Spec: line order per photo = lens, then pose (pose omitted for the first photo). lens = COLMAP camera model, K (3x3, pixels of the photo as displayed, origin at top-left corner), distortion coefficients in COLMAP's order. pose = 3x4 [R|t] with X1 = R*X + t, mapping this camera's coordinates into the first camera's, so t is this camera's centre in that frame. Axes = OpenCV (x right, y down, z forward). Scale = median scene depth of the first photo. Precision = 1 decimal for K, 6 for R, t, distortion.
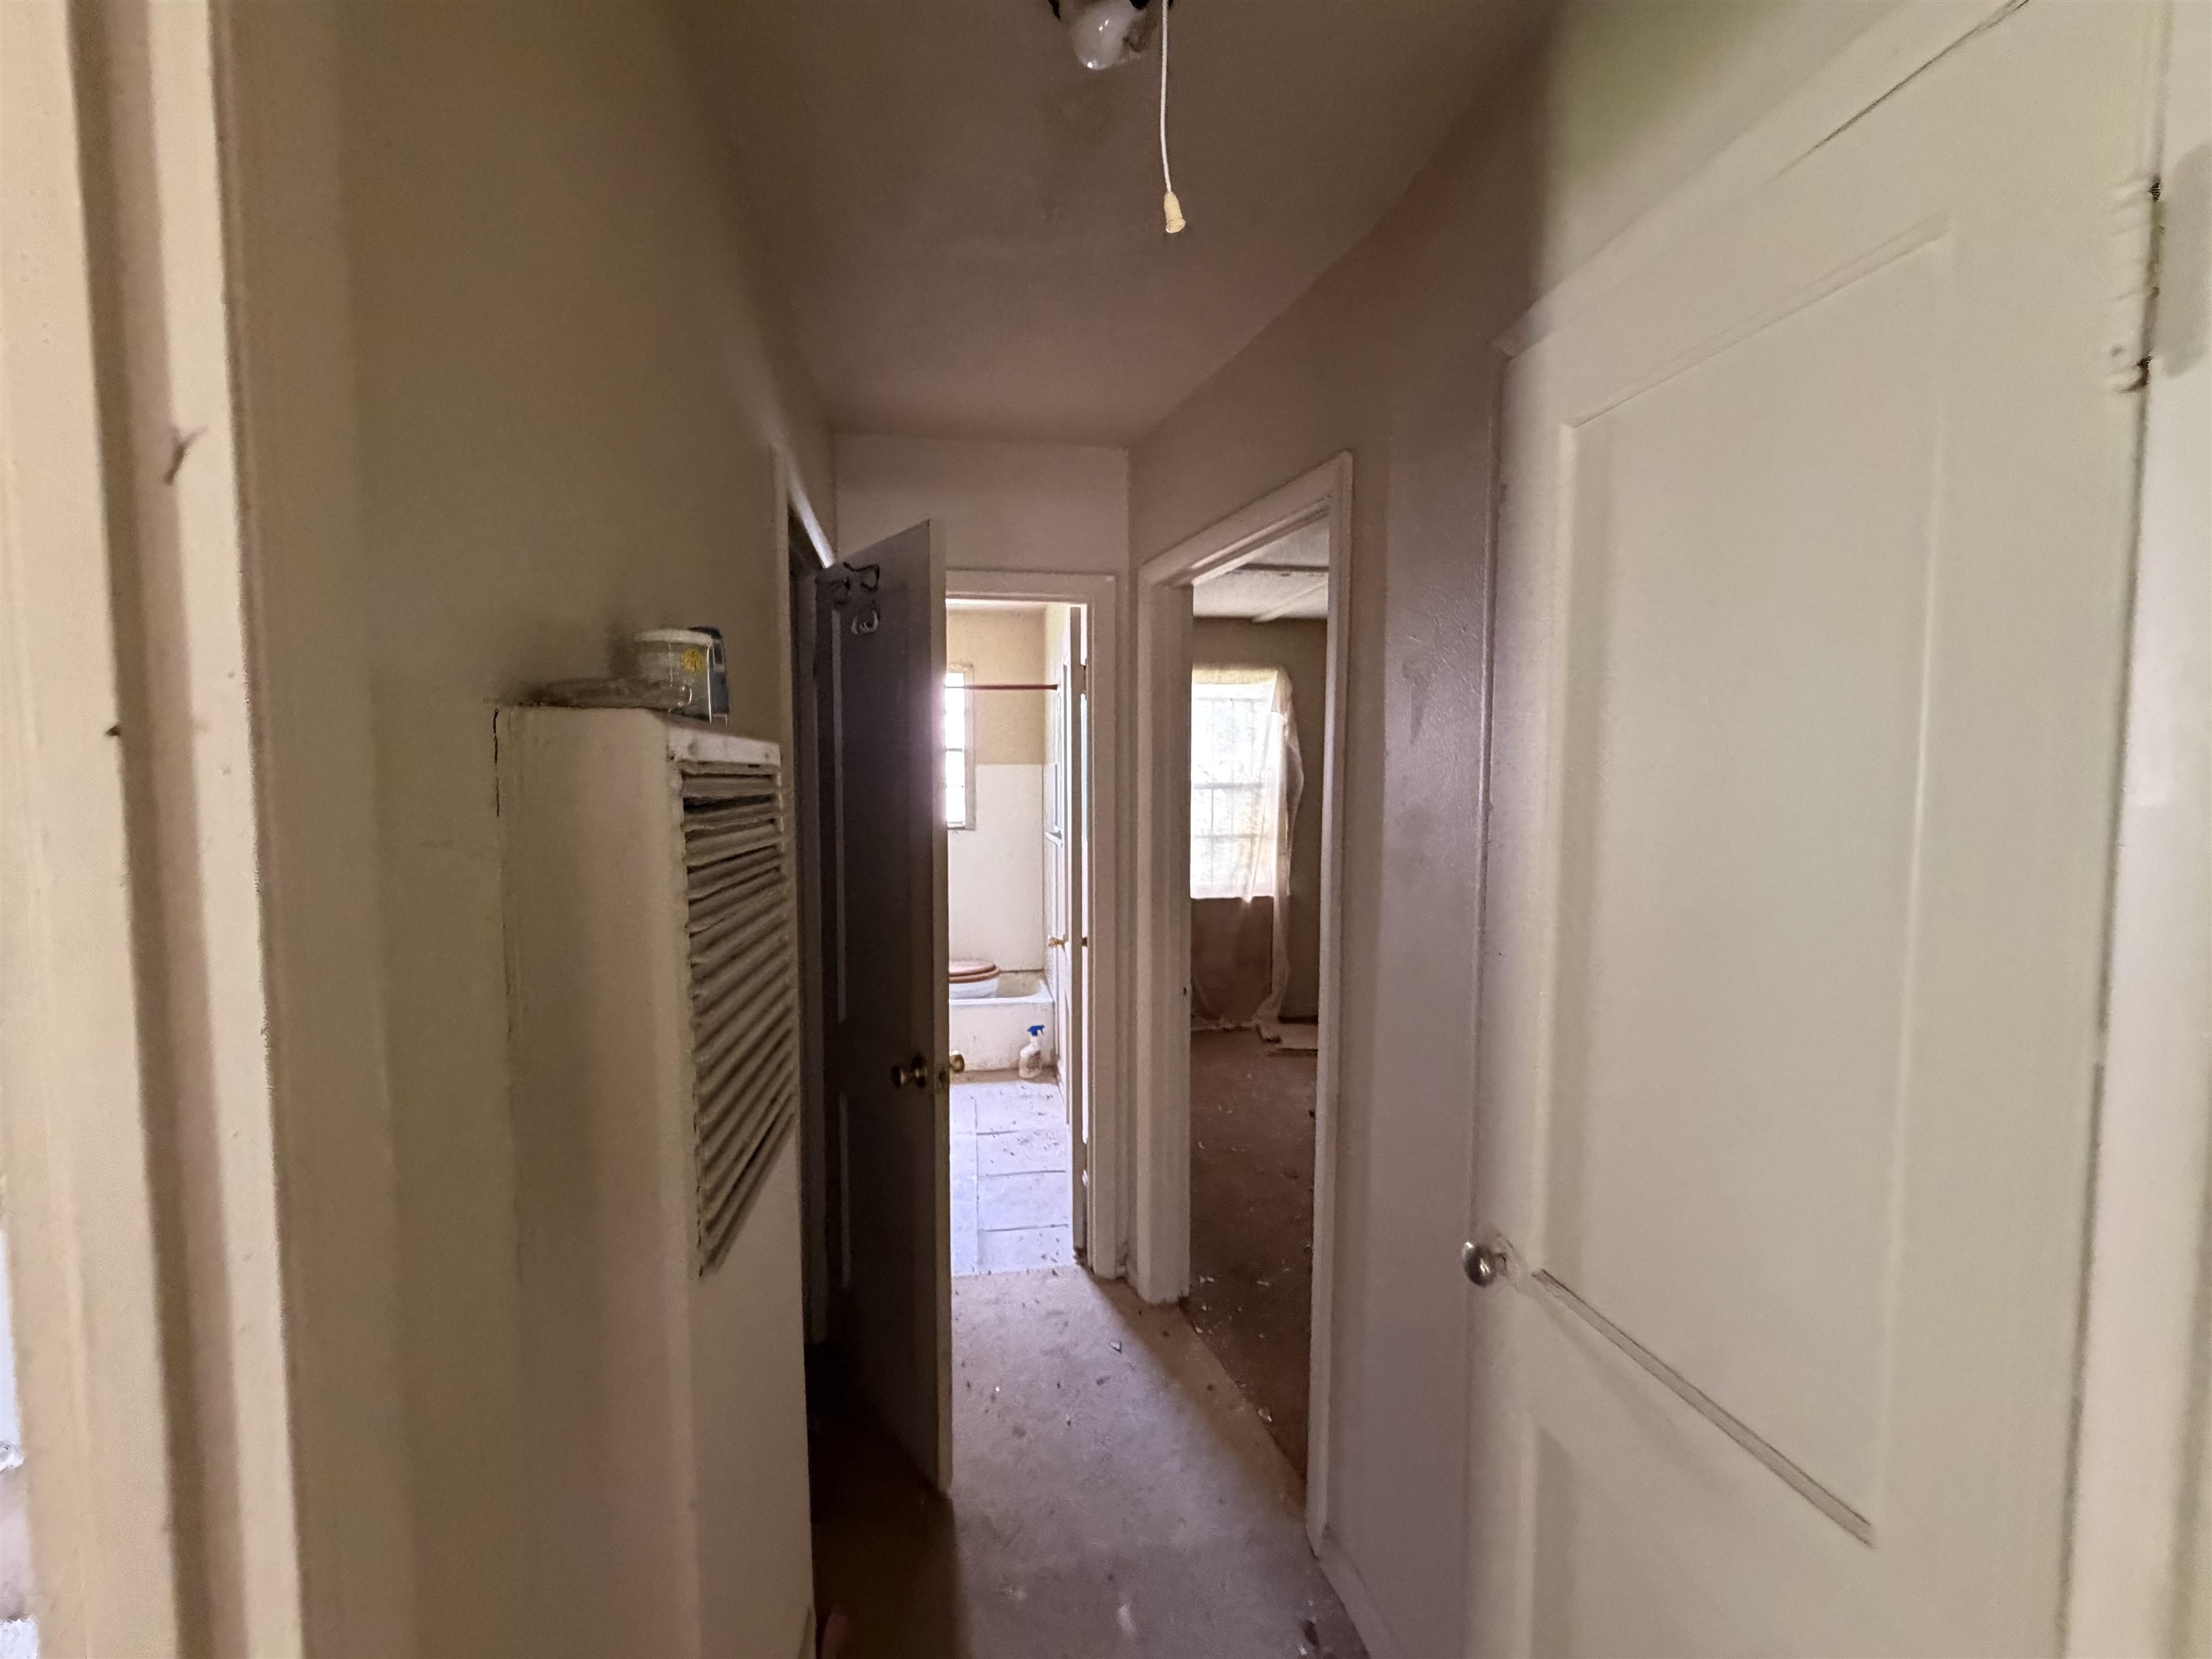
lens RADIAL K [[879.9, 0, 1100.6], [0, 879.9, 833.8], [0, 0, 1]] dist [0.001034, -0.000573]
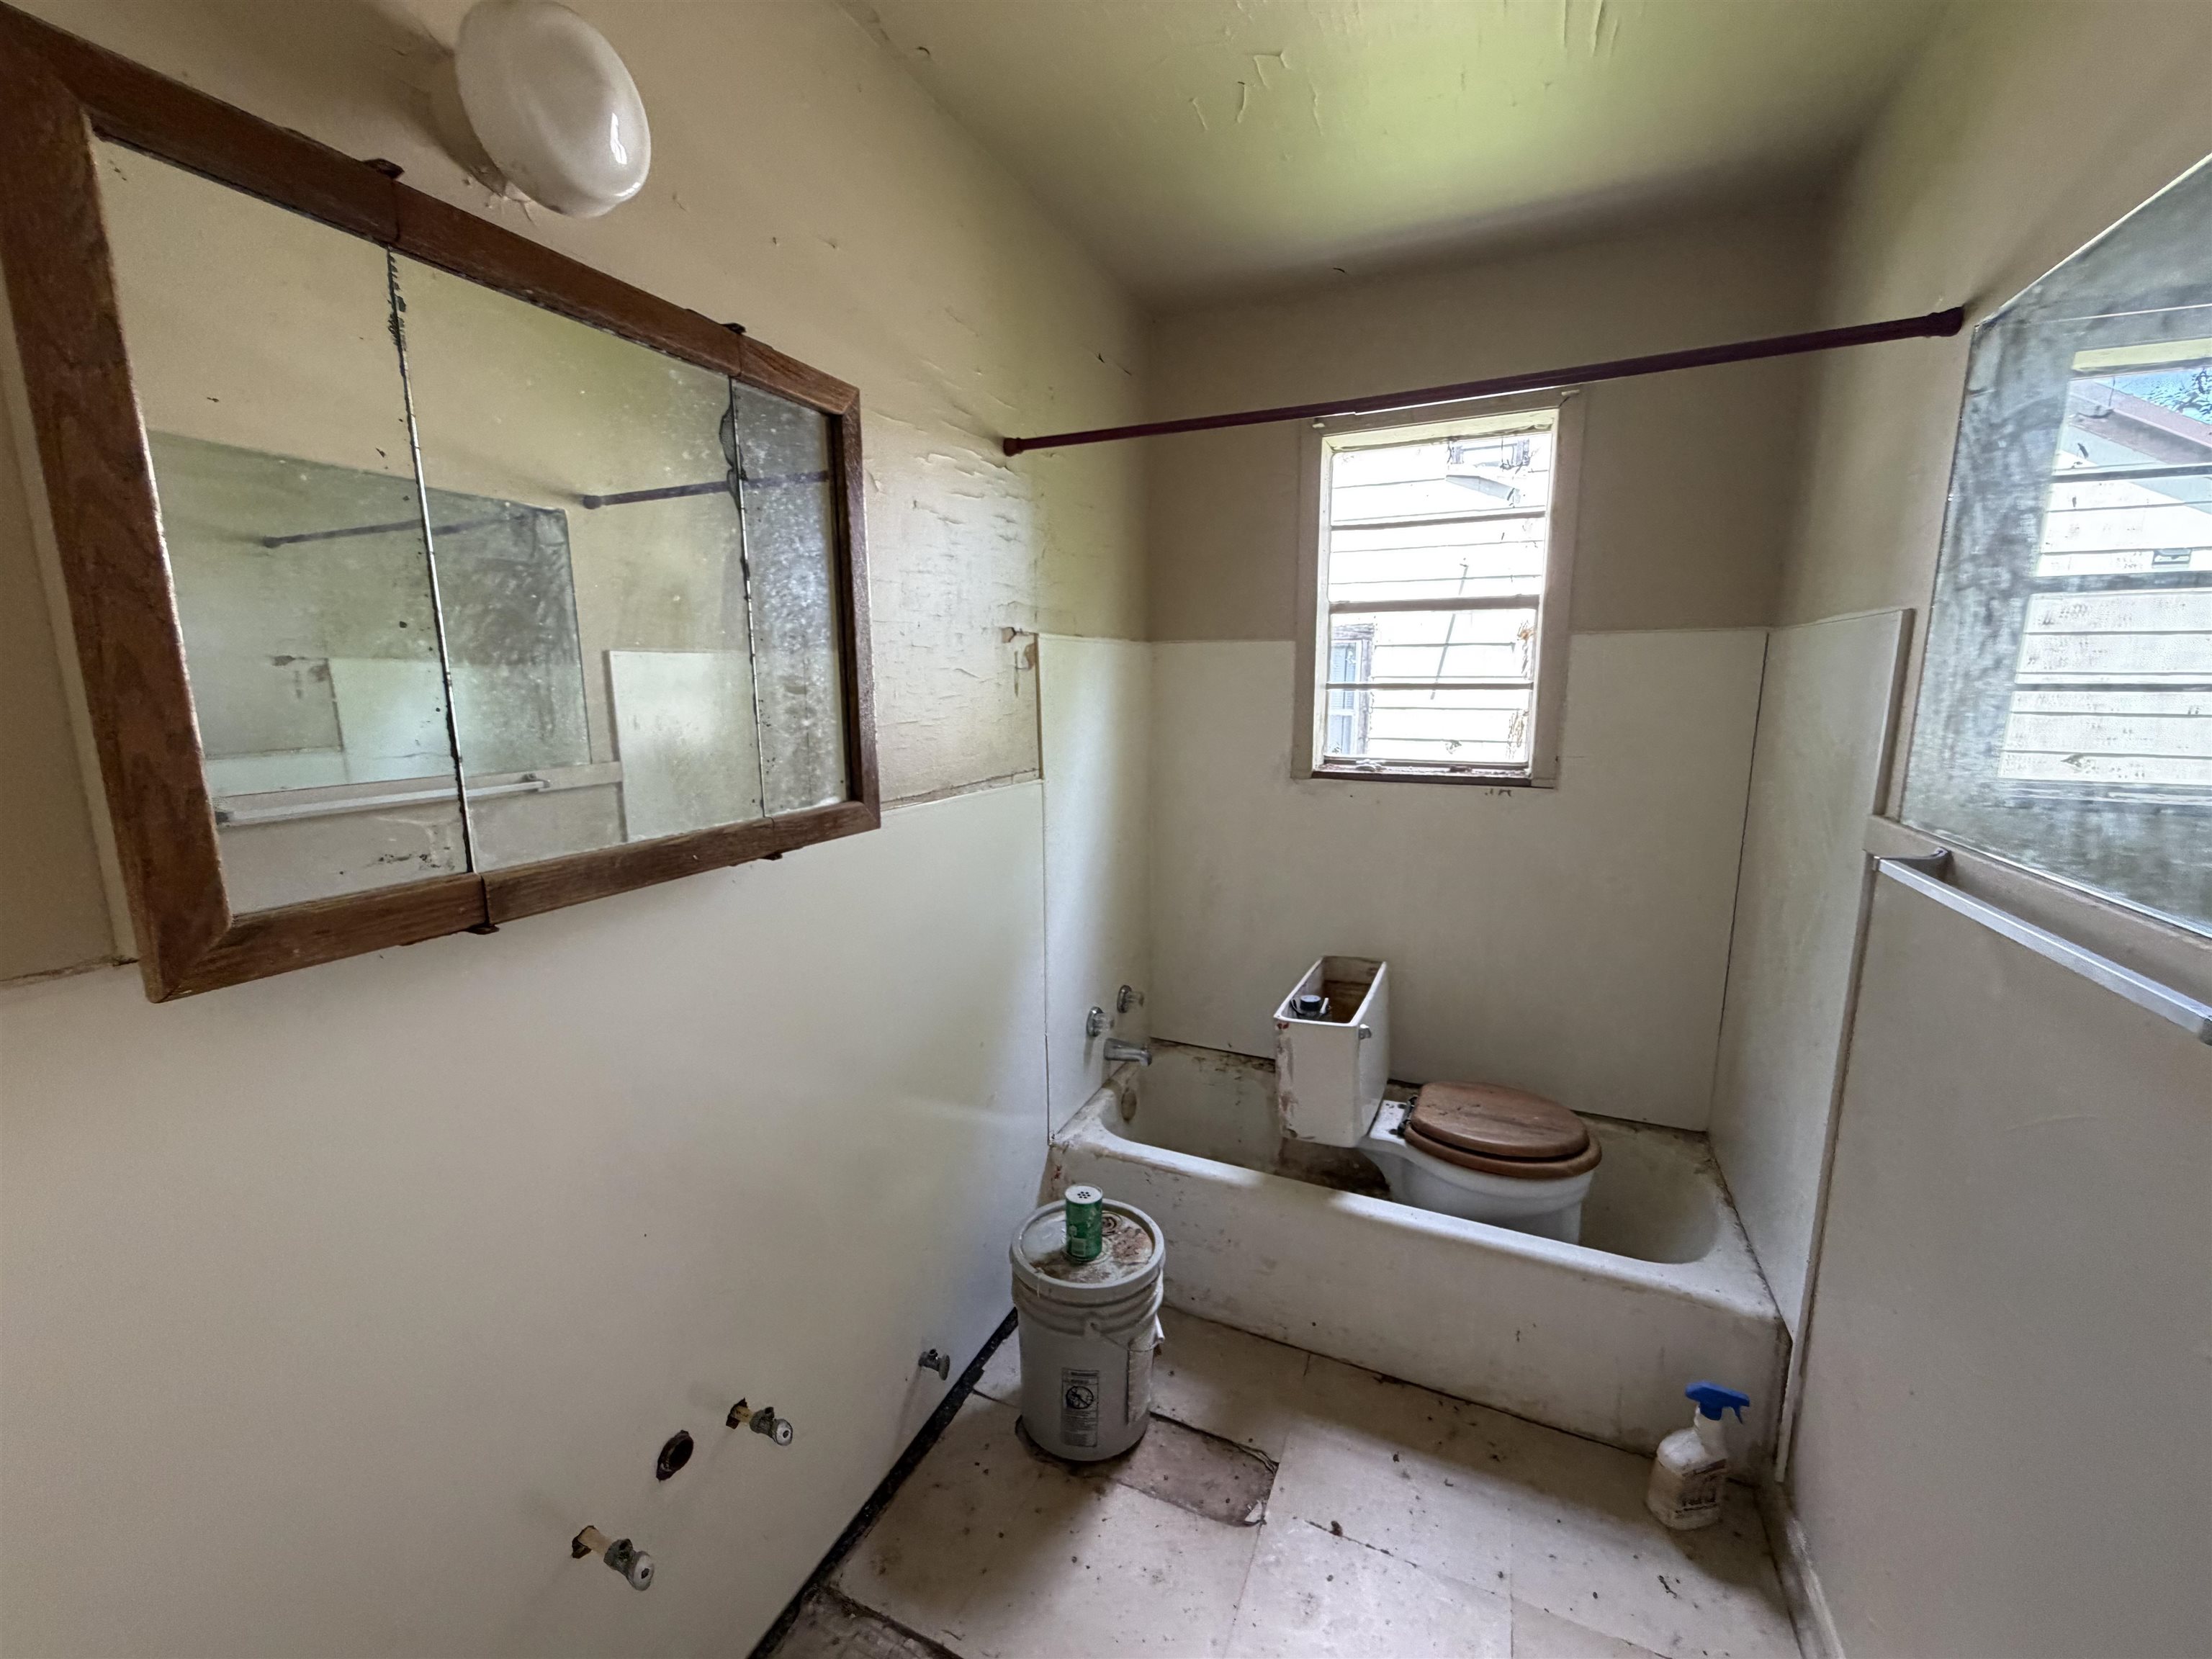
lens RADIAL K [[879.9, 0, 1100.6], [0, 879.9, 833.8], [0, 0, 1]] dist [0.001034, -0.000573]
pose [[0.833956, 0.083718, -0.545443, -0.100934], [-0.027711, 0.993531, 0.110125, -0.025235], [0.551134, -0.076724, 0.830882, 0.578449]]
